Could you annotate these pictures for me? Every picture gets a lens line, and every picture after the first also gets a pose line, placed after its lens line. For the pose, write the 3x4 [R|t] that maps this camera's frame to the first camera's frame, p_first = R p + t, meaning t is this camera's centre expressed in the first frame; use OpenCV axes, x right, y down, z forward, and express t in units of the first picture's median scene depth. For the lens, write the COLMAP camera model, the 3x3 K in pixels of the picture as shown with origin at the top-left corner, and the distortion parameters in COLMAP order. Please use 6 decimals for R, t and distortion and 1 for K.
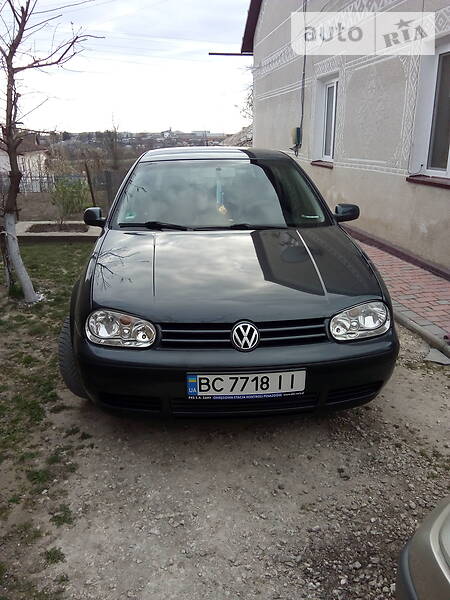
lens RADIAL K [[478.9, 0, 225.0], [0, 478.9, 300.0], [0, 0, 1]] dist [0.103578, -0.155629]
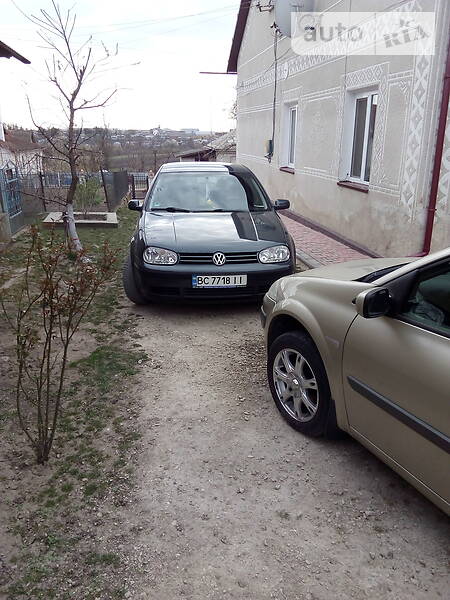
lens RADIAL K [[478.9, 0, 225.0], [0, 478.9, 300.0], [0, 0, 1]] dist [0.103578, -0.155629]
pose [[0.999675, 0.005684, 0.024870, 0.011551], [-0.005788, 0.999975, 0.004125, 0.179873], [-0.024846, -0.004268, 0.999682, -0.830657]]
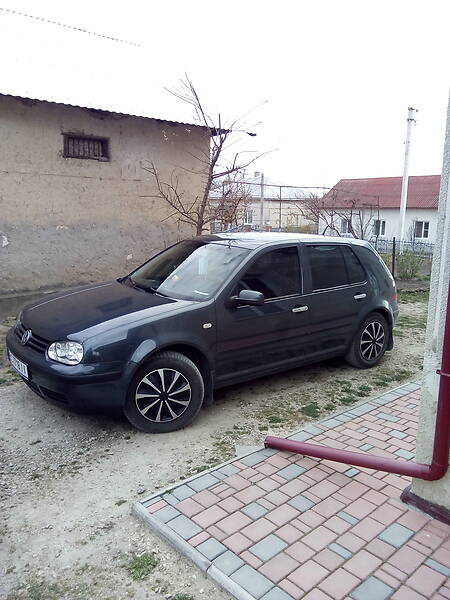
lens RADIAL K [[478.9, 0, 225.0], [0, 478.9, 300.0], [0, 0, 1]] dist [0.103578, -0.155629]
pose [[0.546993, 0.183957, -0.816675, 1.338606], [-0.287377, 0.957536, 0.023206, -0.214777], [0.786265, 0.222000, 0.576631, 0.368634]]
